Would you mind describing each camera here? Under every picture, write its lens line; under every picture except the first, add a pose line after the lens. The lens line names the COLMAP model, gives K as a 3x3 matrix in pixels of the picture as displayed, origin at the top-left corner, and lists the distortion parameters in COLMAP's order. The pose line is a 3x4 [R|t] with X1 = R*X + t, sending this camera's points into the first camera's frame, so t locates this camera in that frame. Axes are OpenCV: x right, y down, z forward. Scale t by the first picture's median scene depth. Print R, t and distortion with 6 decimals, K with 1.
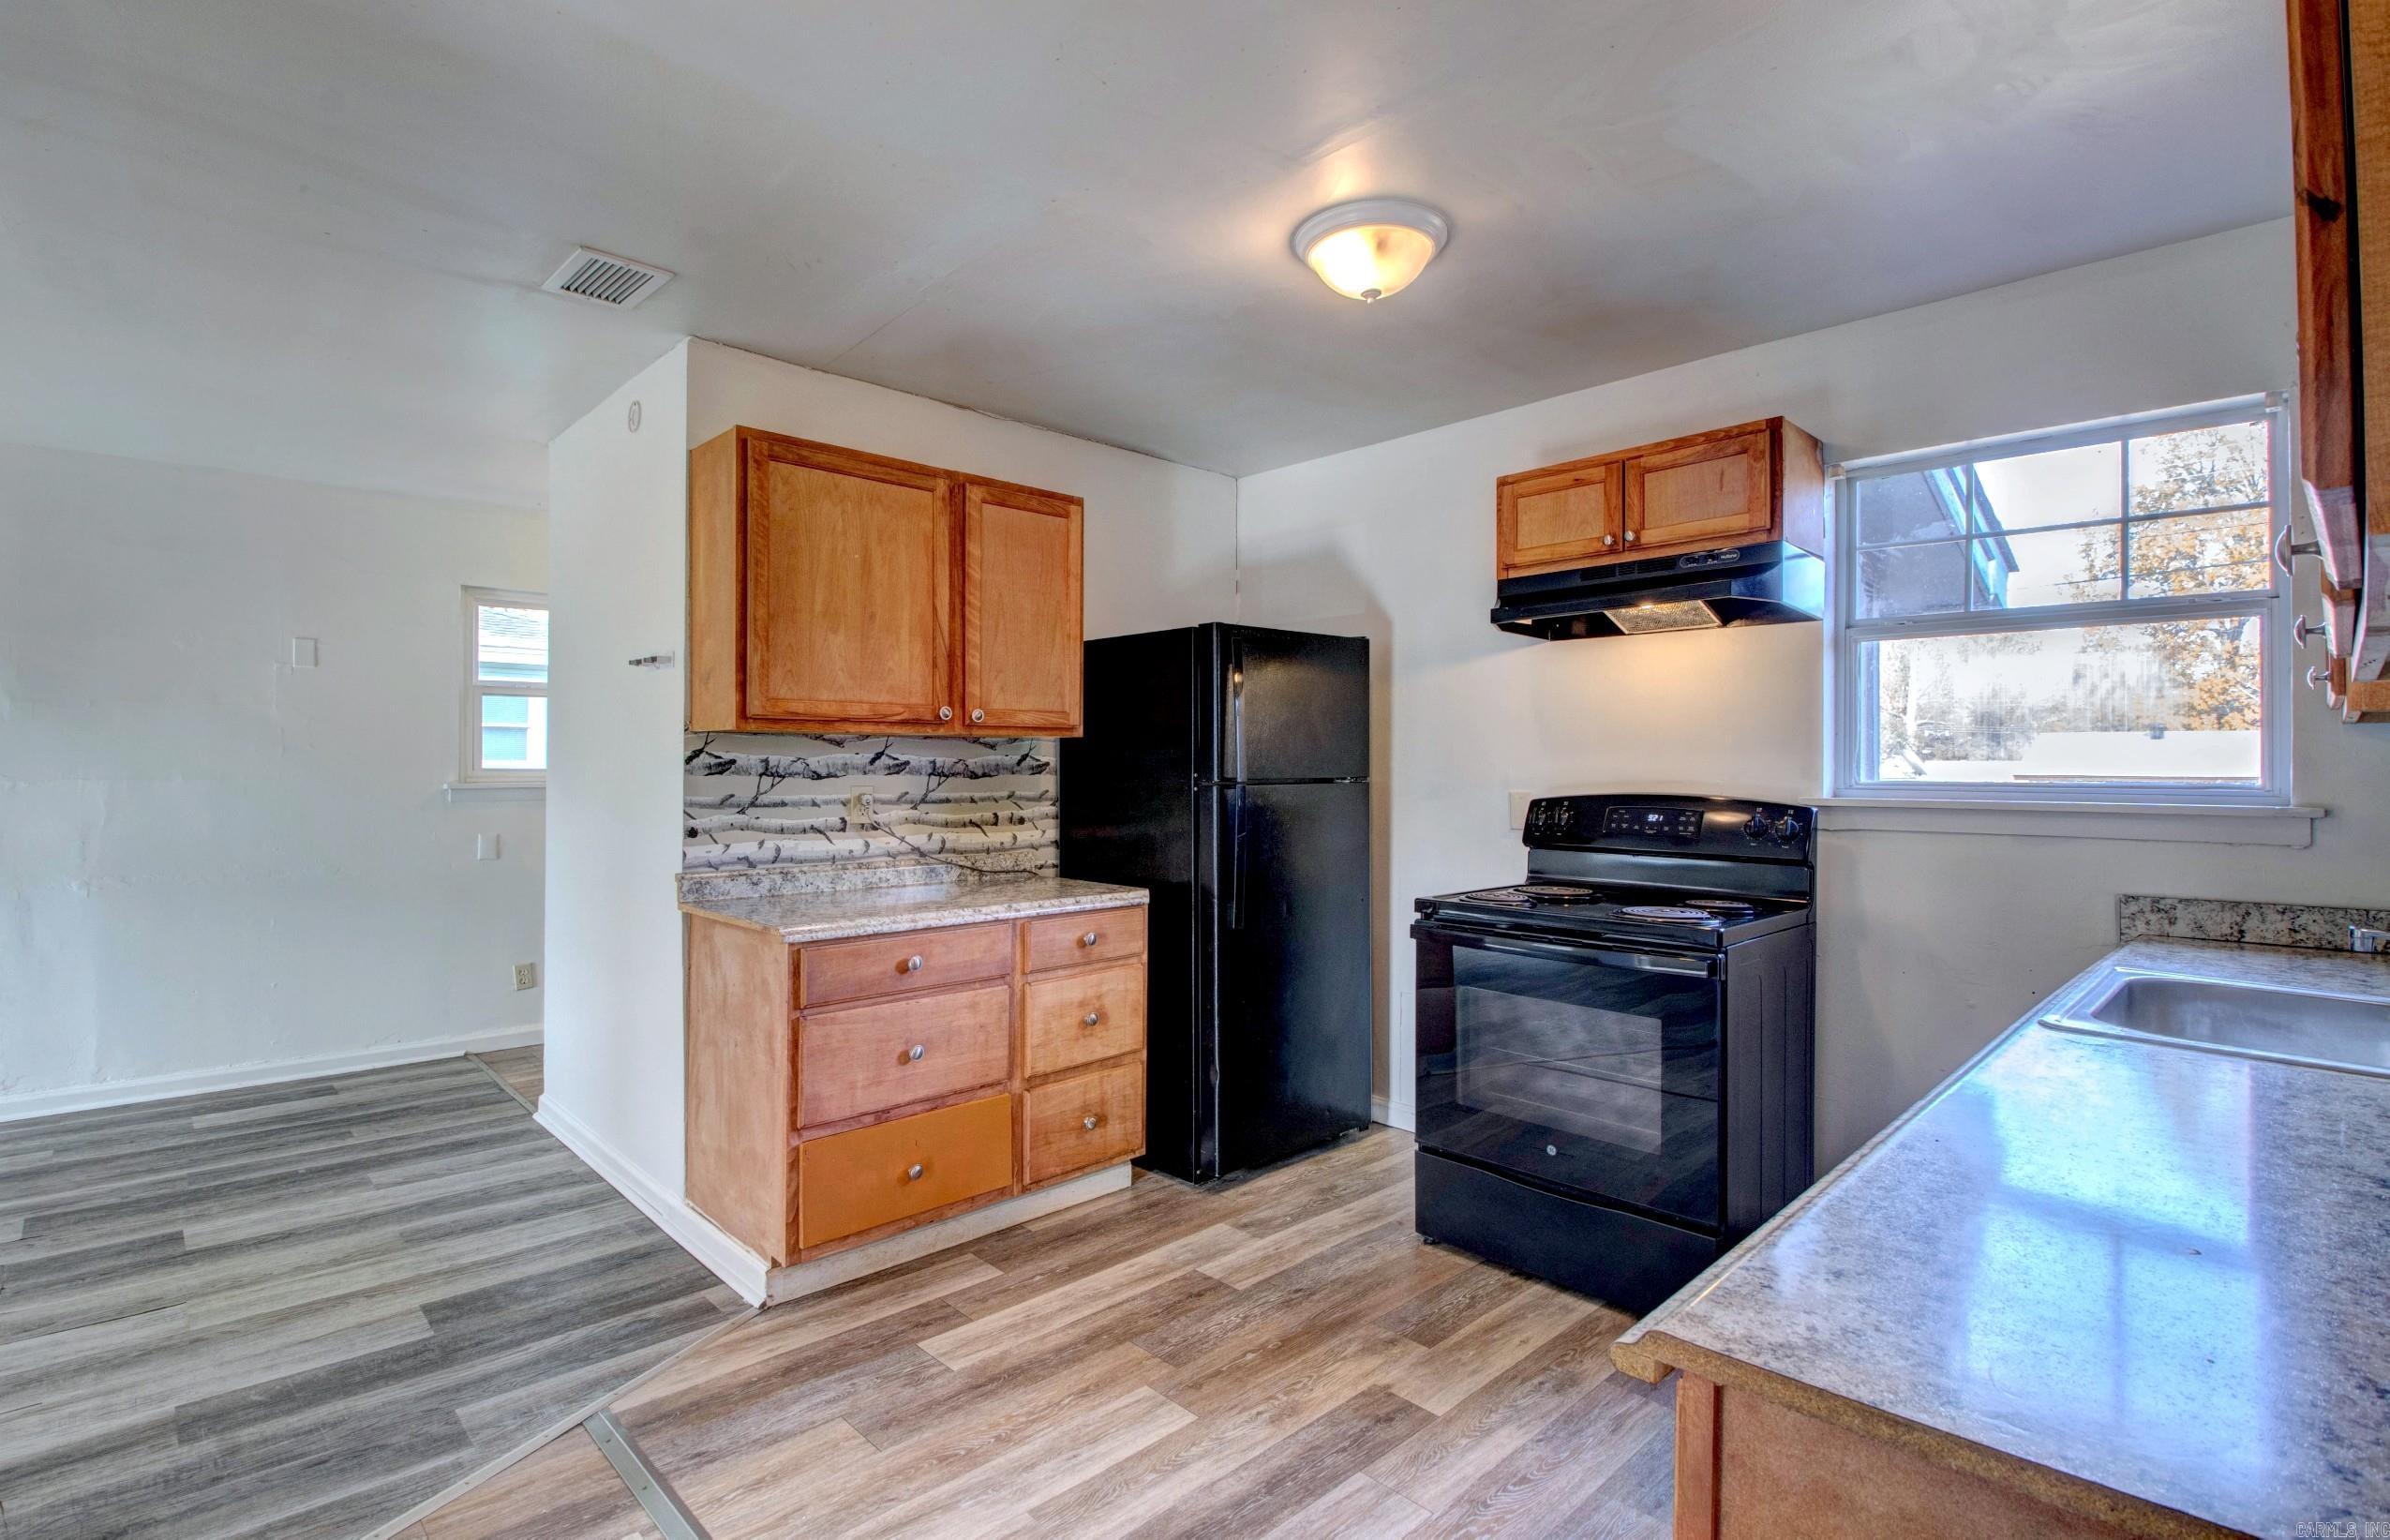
lens RADIAL K [[1120.7, 0, 1174.5], [0, 1120.7, 760.0], [0, 0, 1]] dist [0.007085, -0.018838]
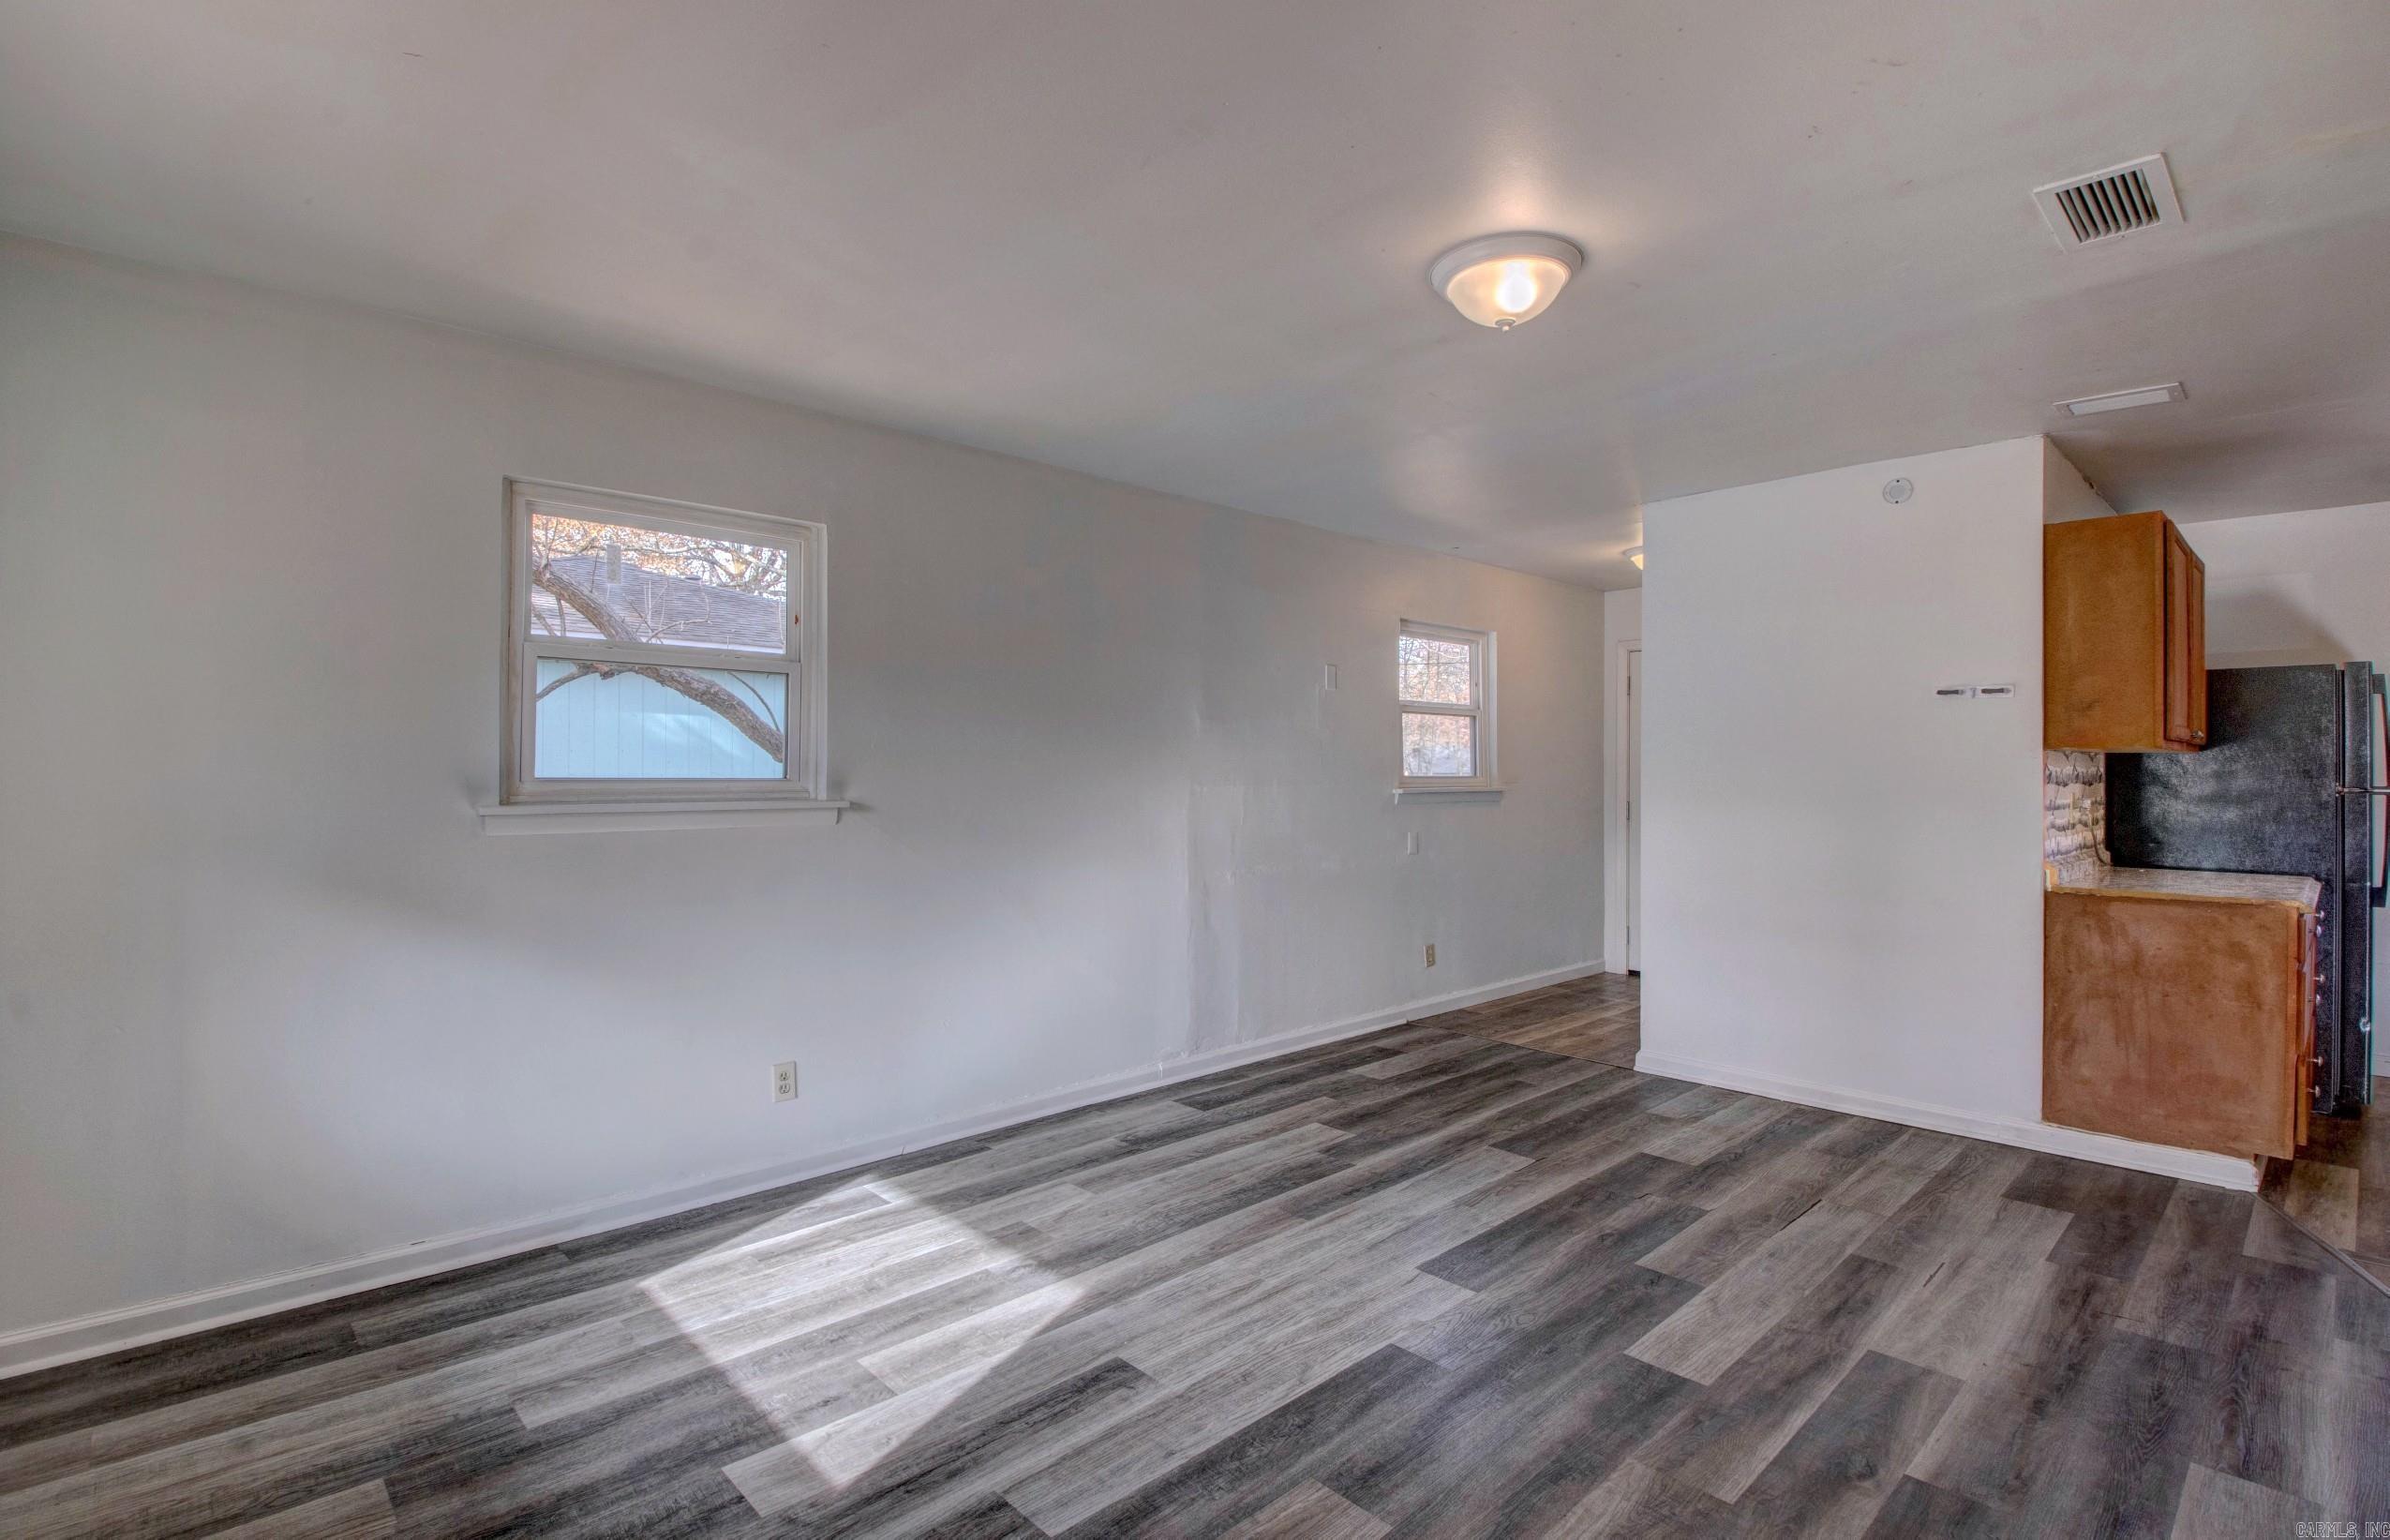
lens RADIAL K [[1120.7, 0, 1195.2], [0, 1120.7, 755.0], [0, 0, 1]] dist [0.007085, -0.018838]
pose [[0.999985, 0.005079, 0.001808, -1.350424], [-0.005067, 0.999968, -0.006118, -0.005779], [-0.001839, 0.006108, 0.999980, -0.239053]]
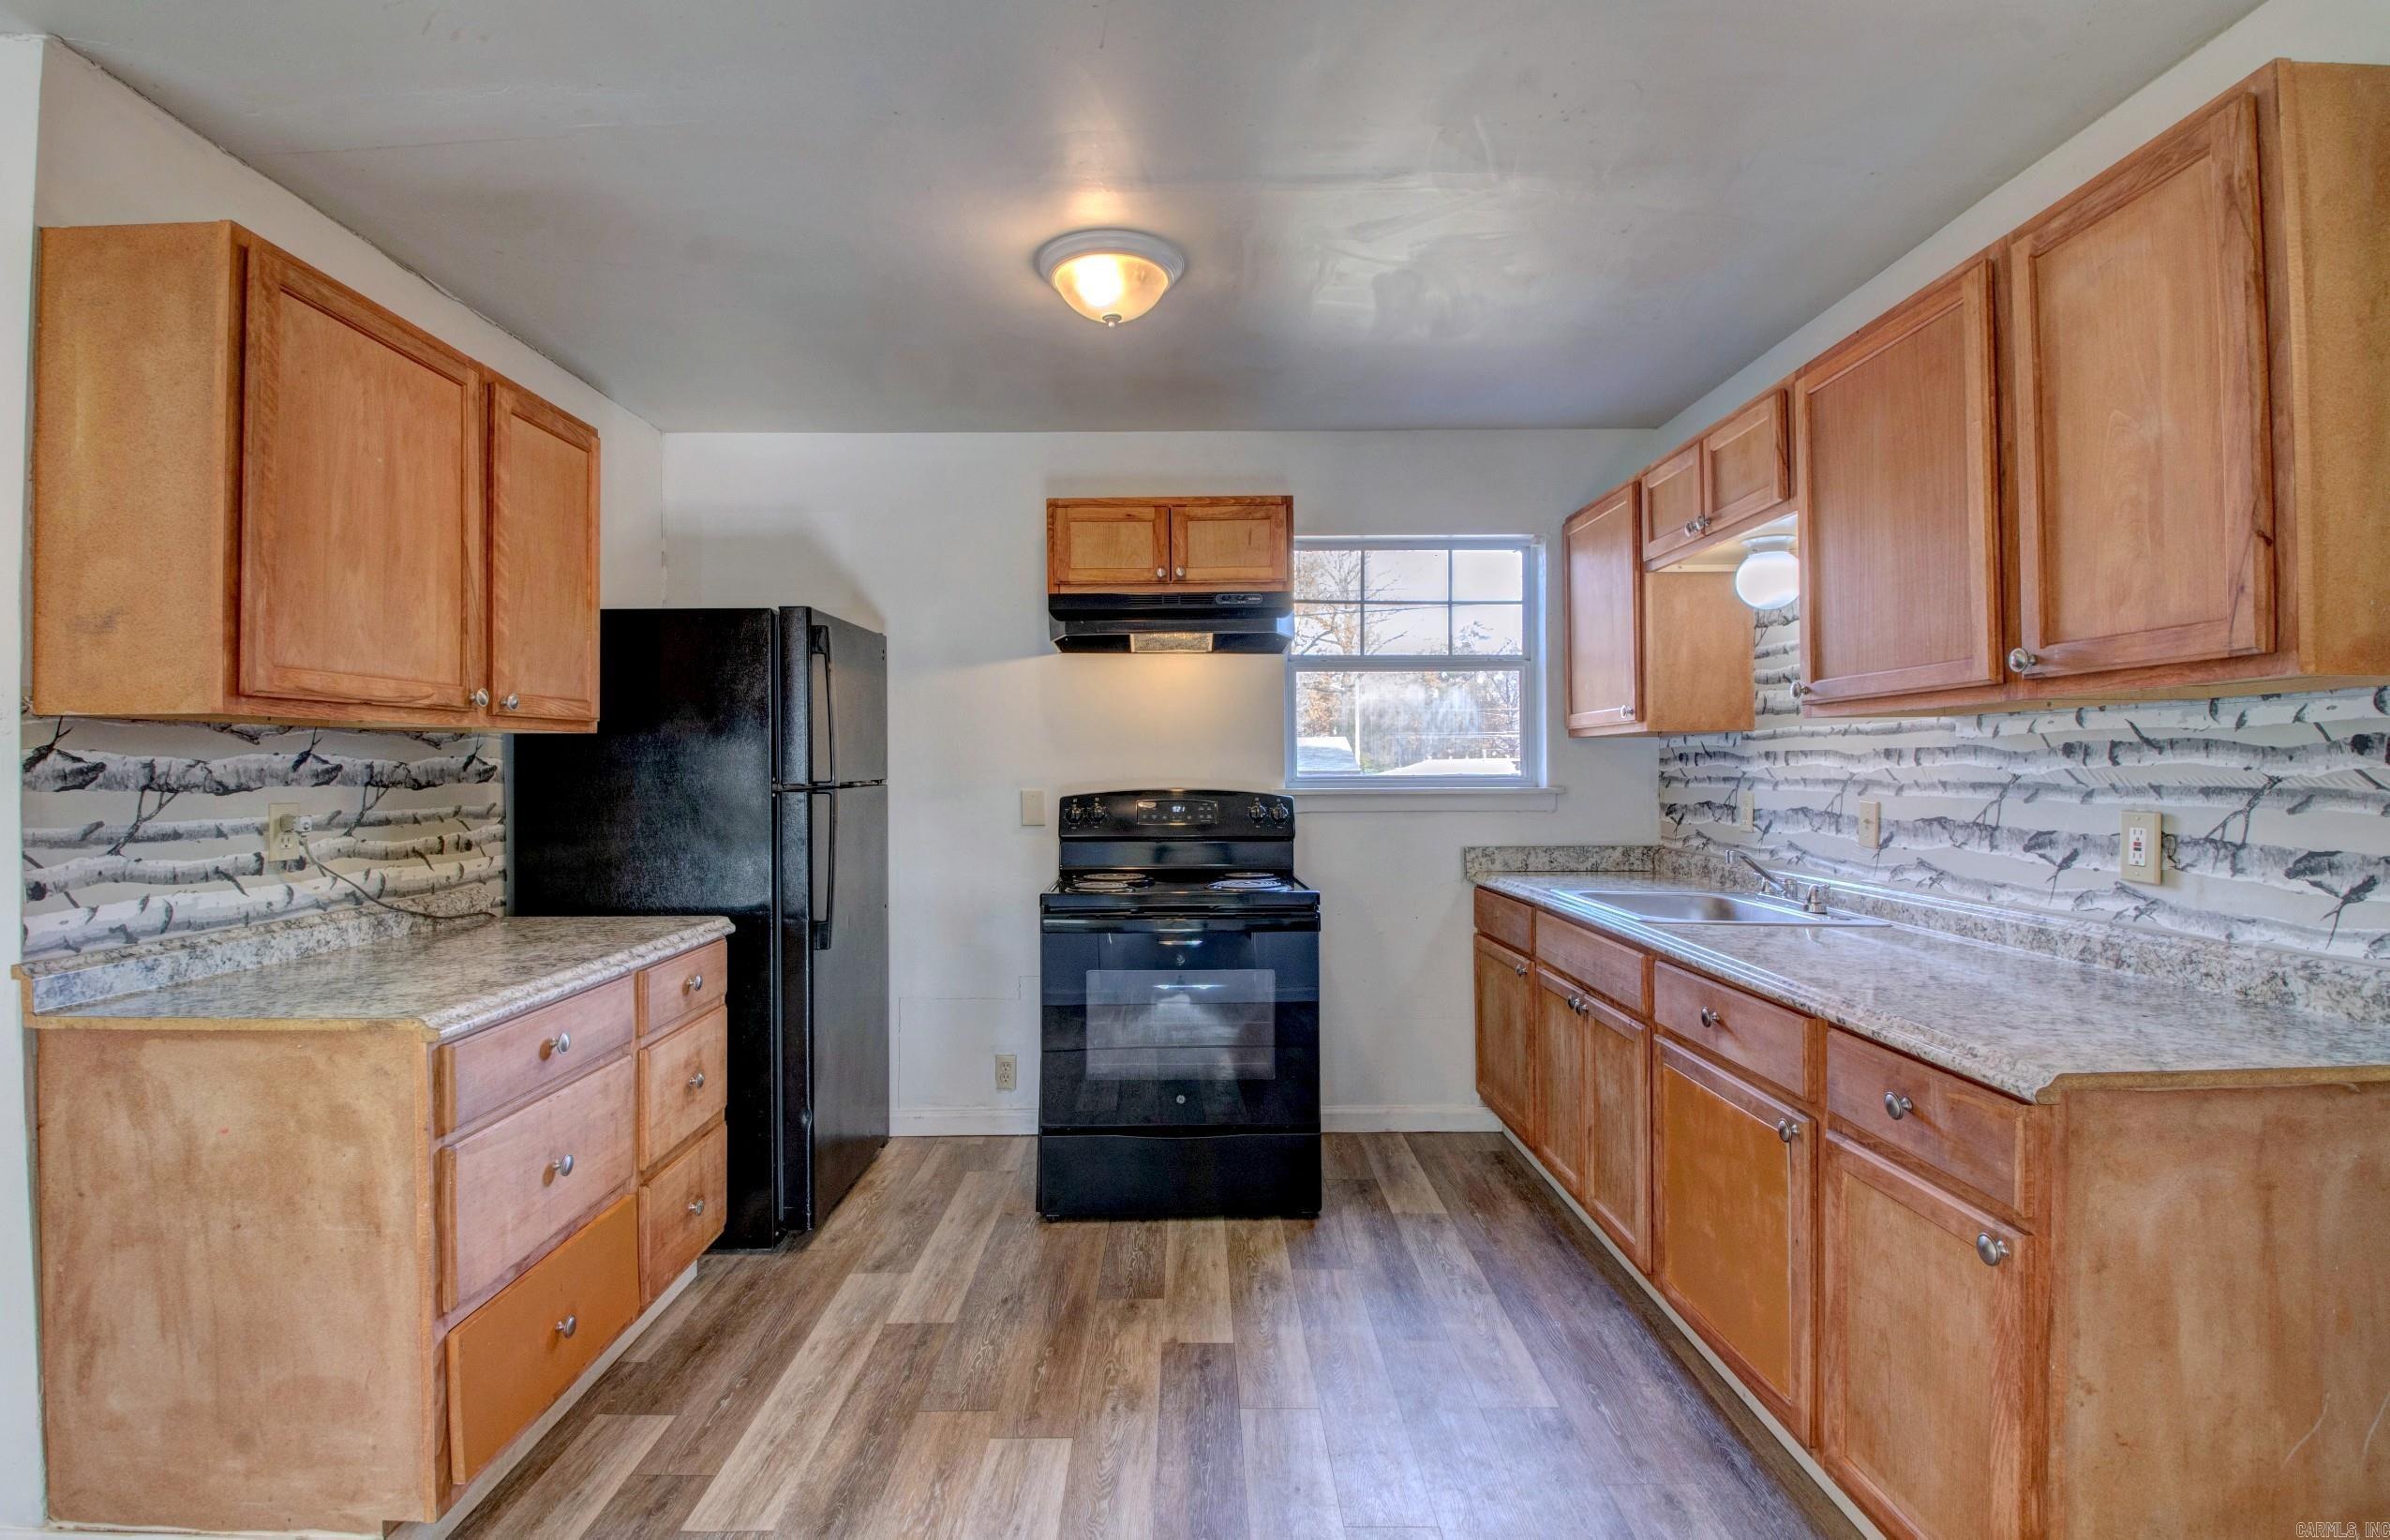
lens RADIAL K [[1120.7, 0, 1185.3], [0, 1120.7, 760.1], [0, 0, 1]] dist [0.007085, -0.018838]
pose [[0.681322, -0.001426, 0.731983, -0.433873], [0.003177, 0.999994, -0.001009, 0.000258], [-0.731977, 0.003013, 0.681322, 0.184175]]
